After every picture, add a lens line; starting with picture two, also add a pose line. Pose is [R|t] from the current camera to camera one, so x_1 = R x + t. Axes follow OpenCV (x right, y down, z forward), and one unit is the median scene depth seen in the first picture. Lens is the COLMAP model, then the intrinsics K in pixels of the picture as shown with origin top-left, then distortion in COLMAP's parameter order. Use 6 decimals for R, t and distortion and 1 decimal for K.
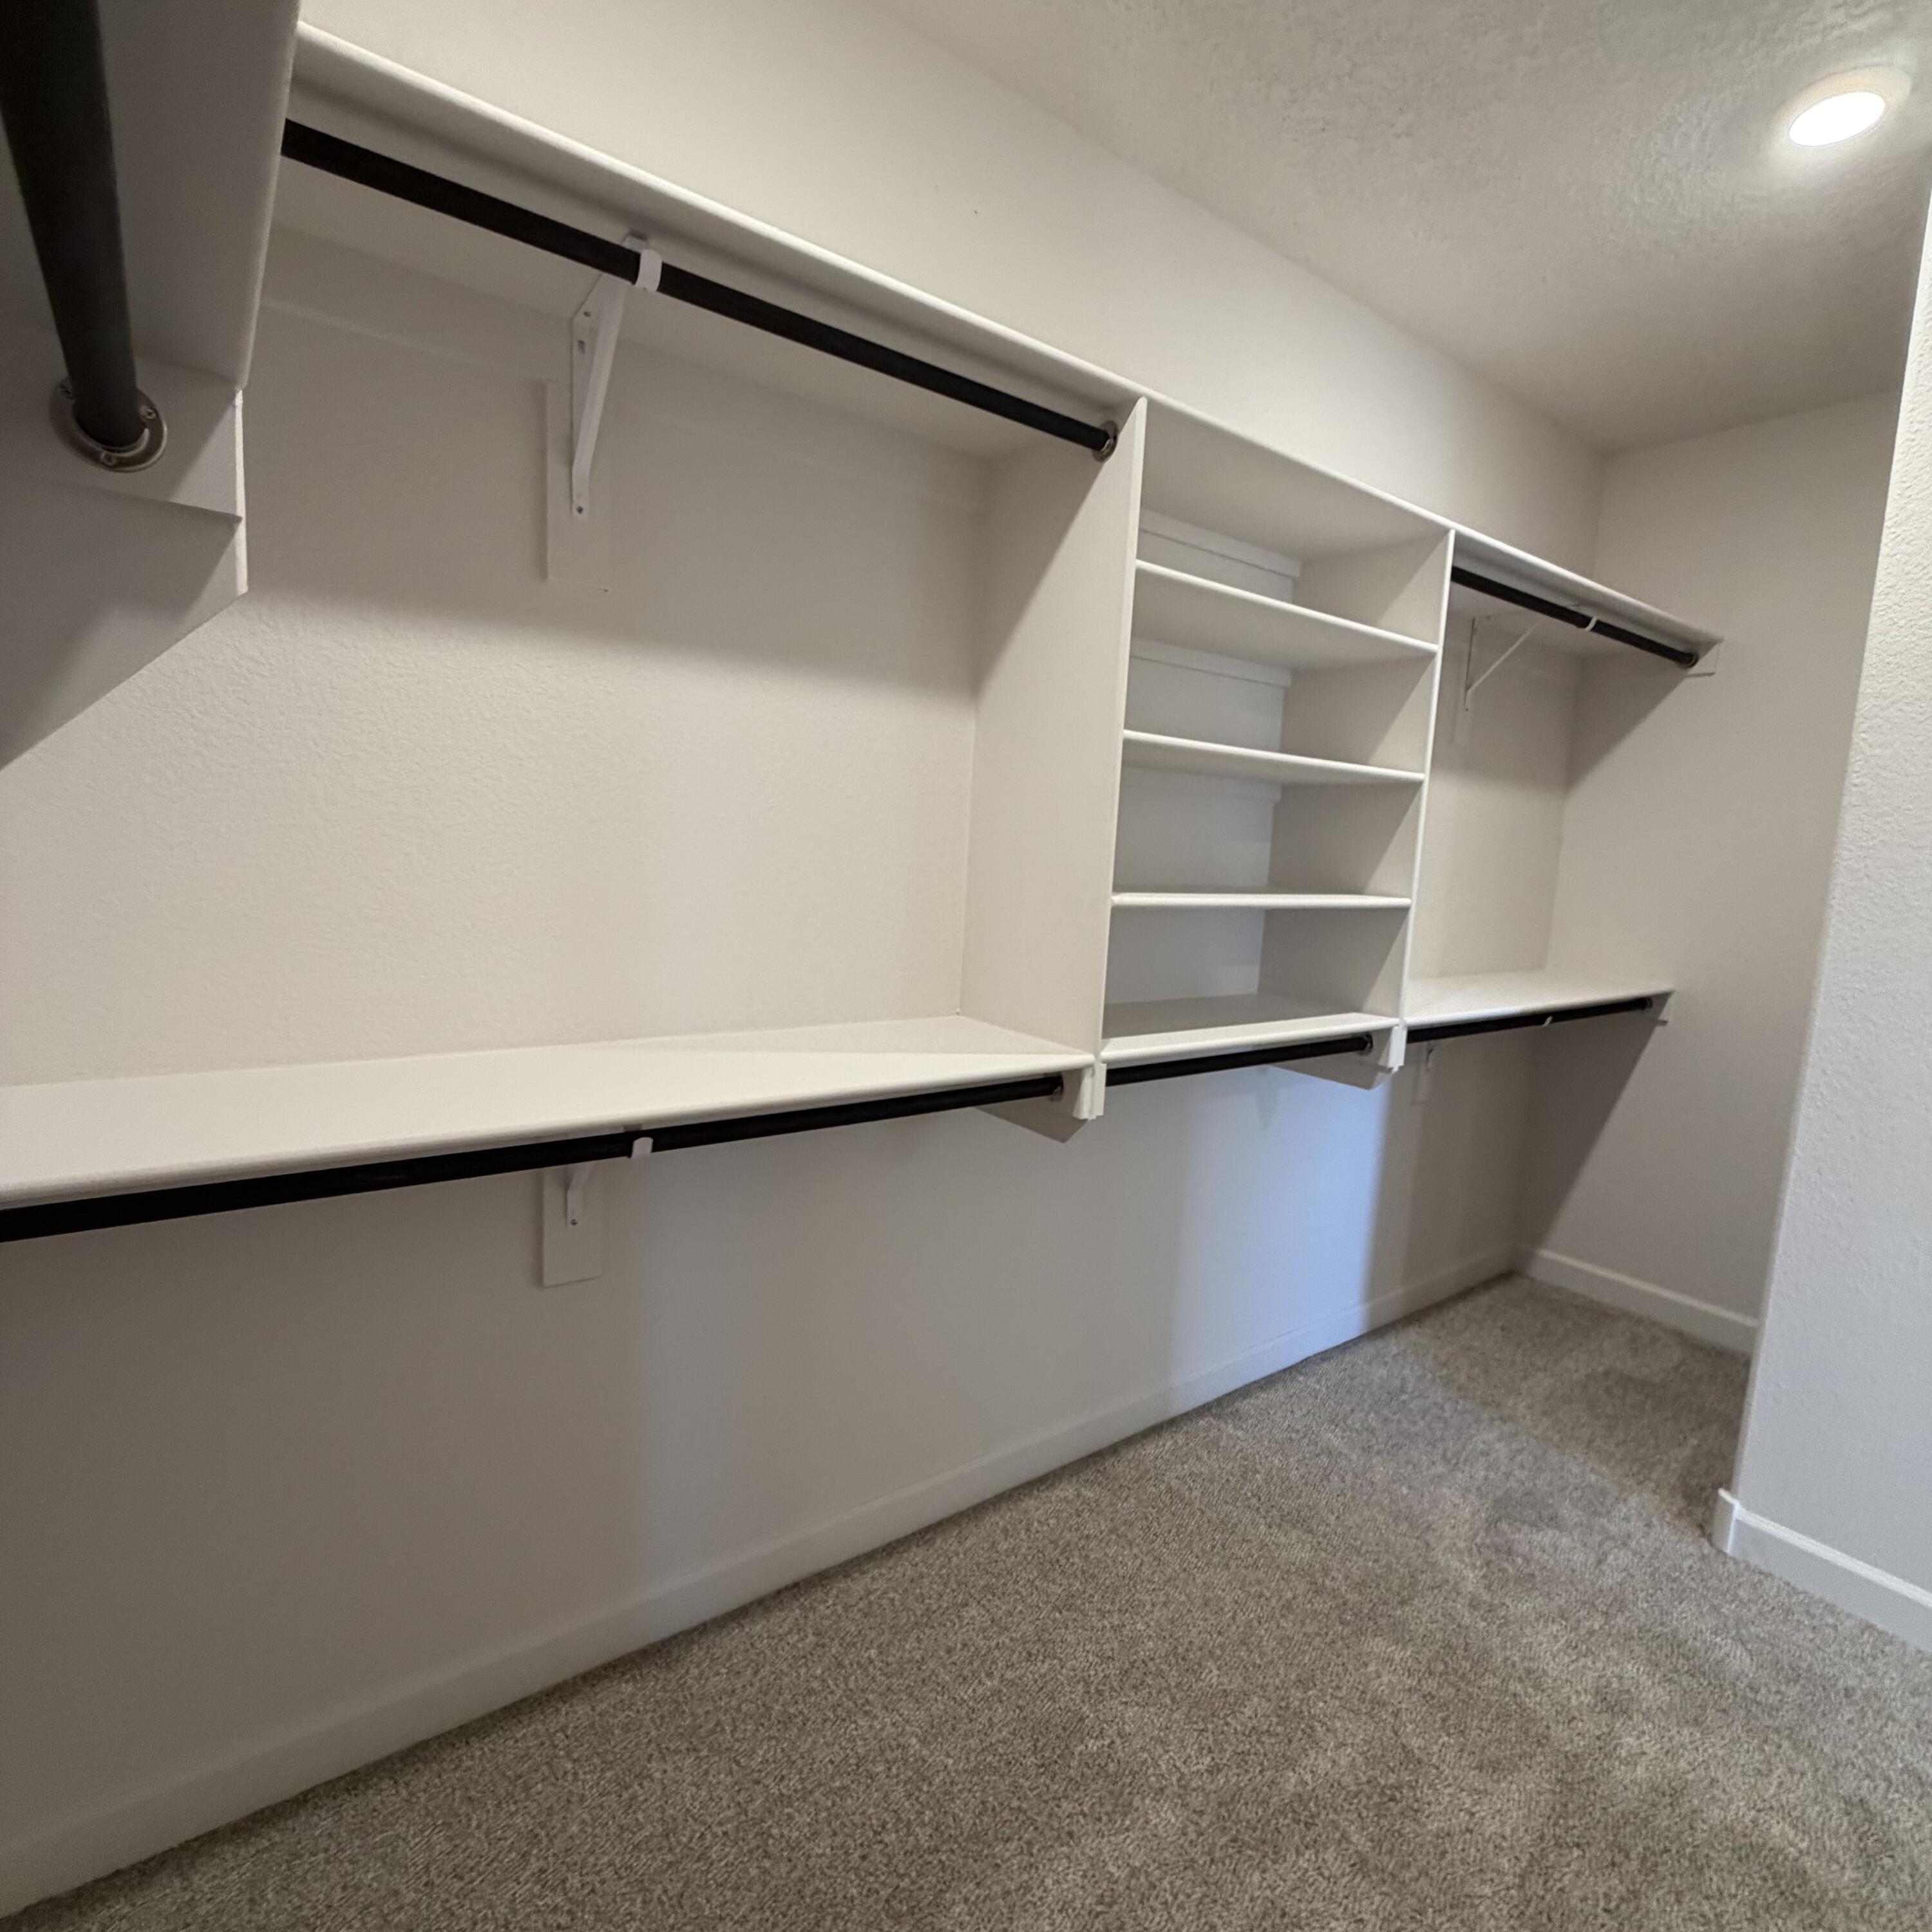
lens RADIAL K [[1028.5, 0, 961.0], [0, 1028.5, 958.7], [0, 0, 1]] dist [0.000722, -0.000573]
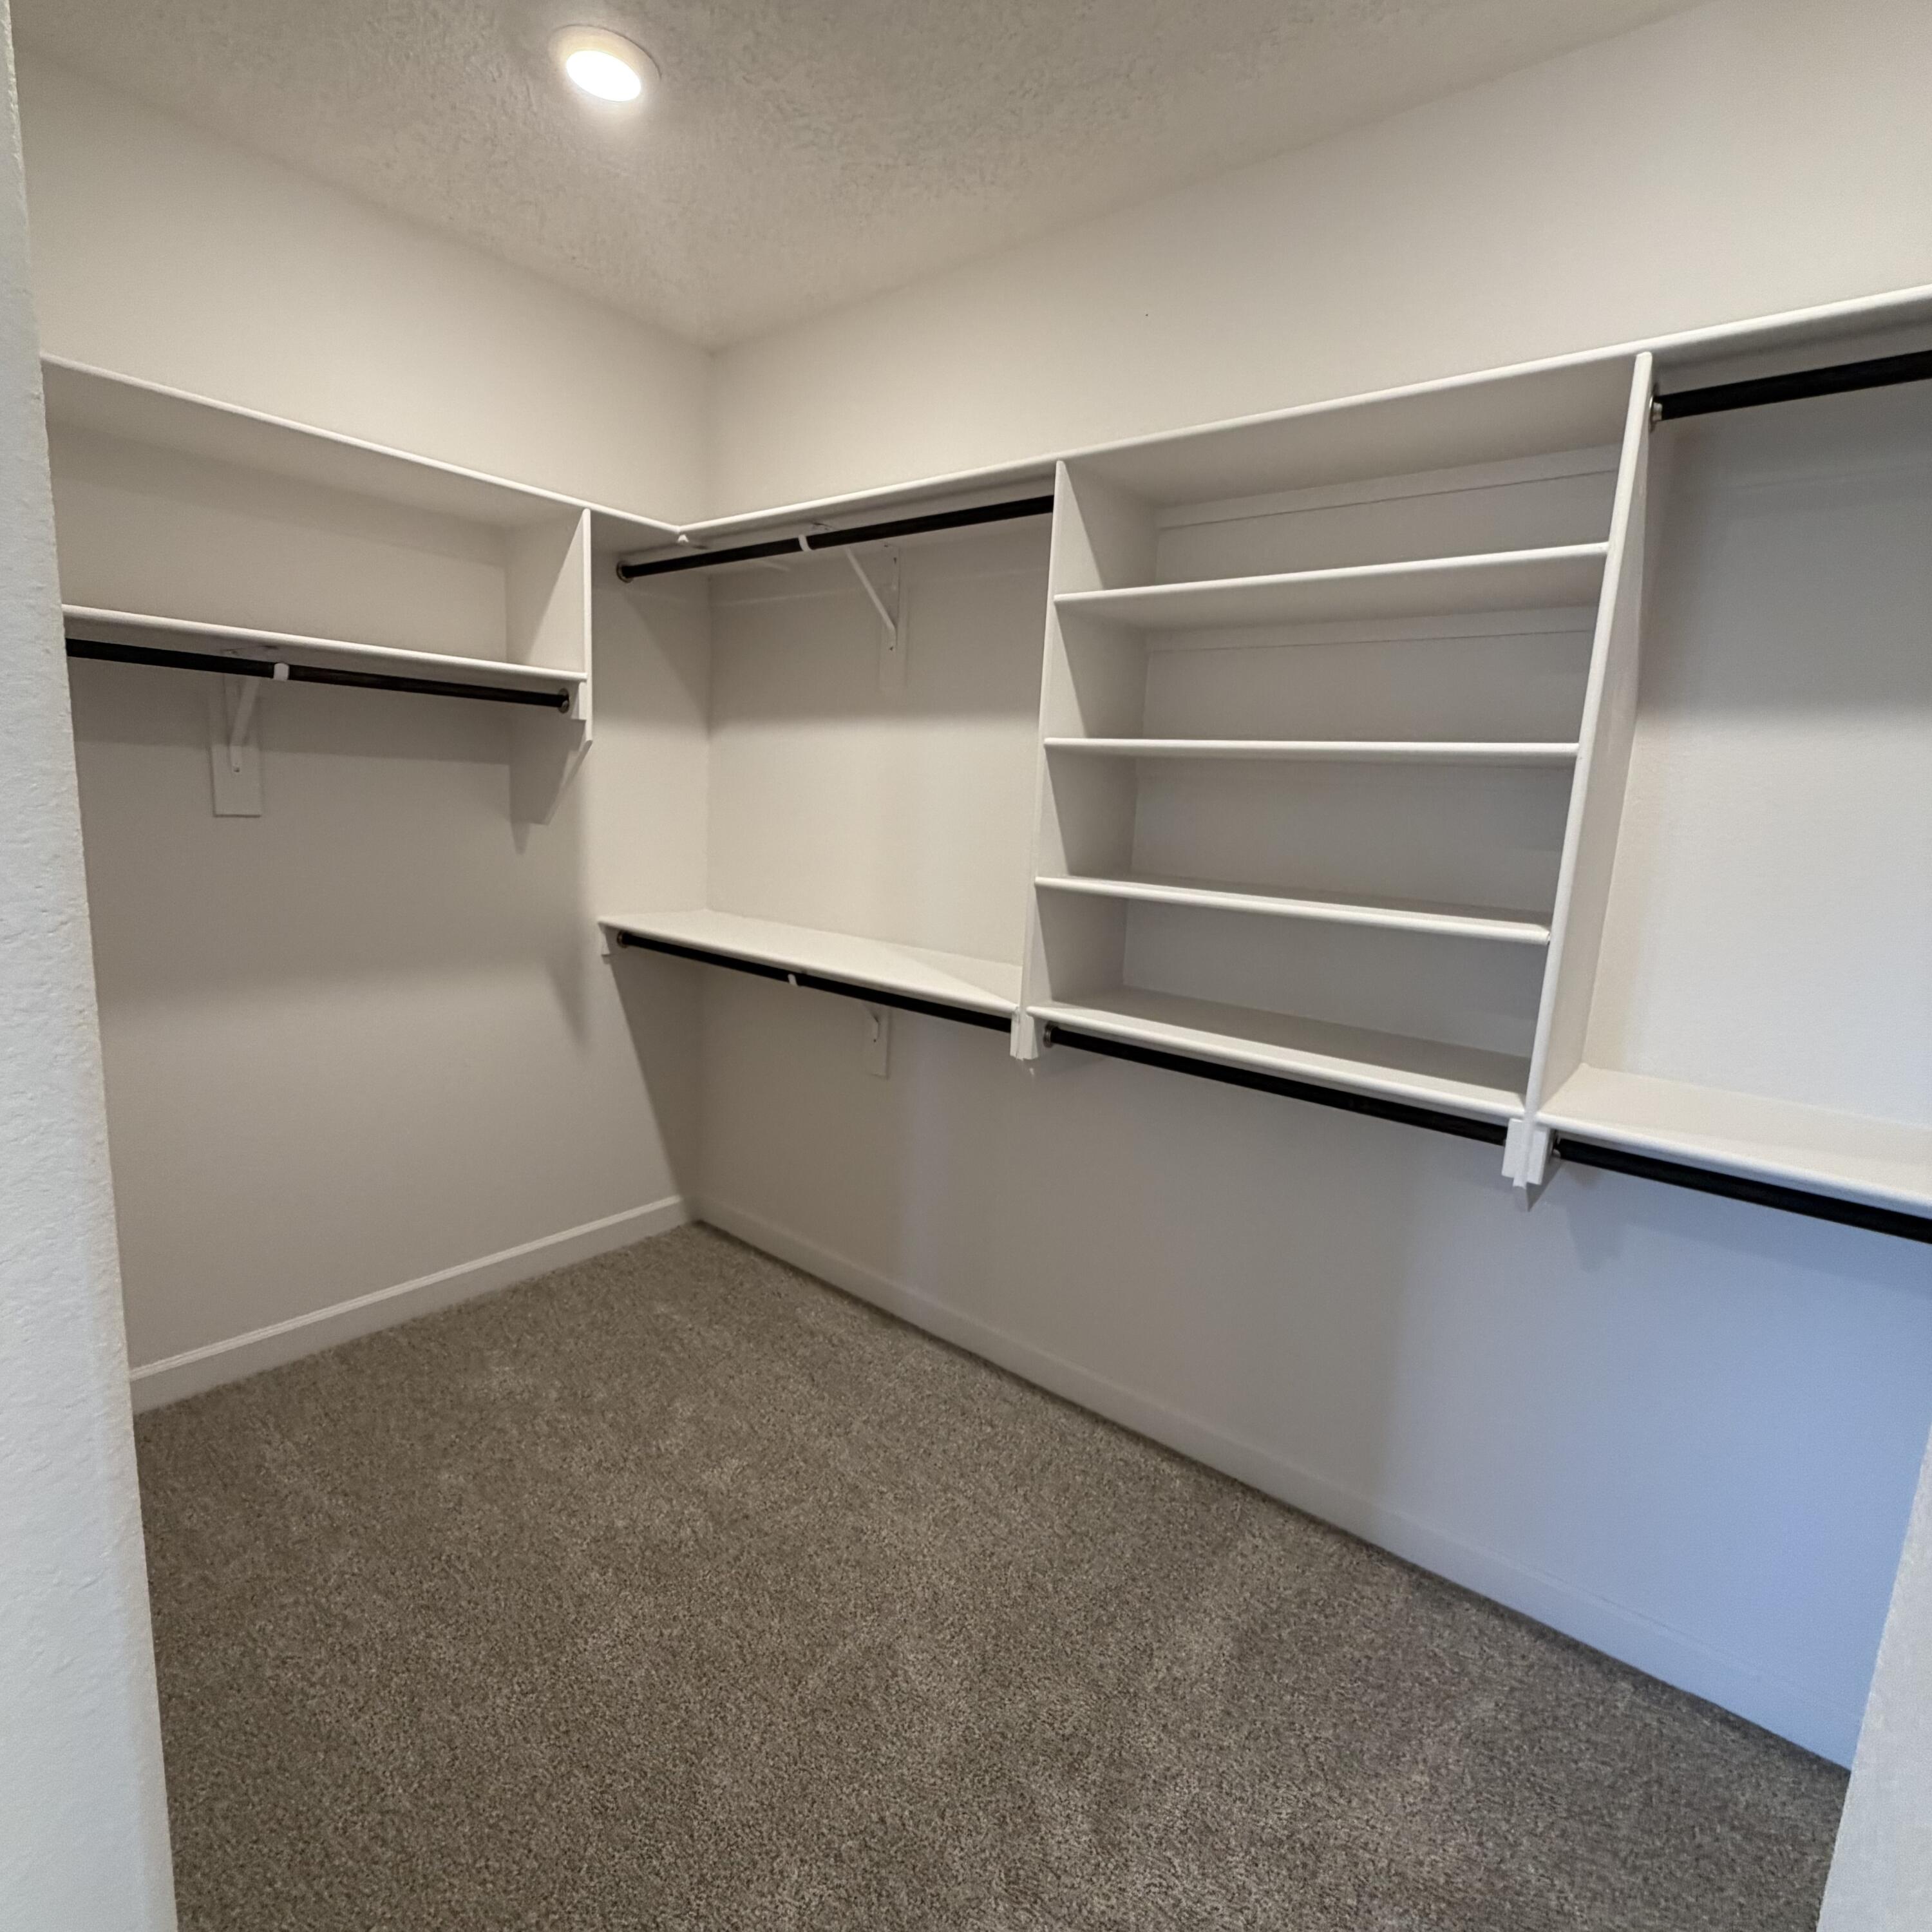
lens RADIAL K [[1028.5, 0, 953.1], [0, 1028.5, 964.2], [0, 0, 1]] dist [0.000722, -0.000573]
pose [[0.247219, 0.121745, -0.961281, 1.141168], [-0.152298, 0.984626, 0.085534, -0.042420], [0.956916, 0.125255, 0.261960, 0.534306]]
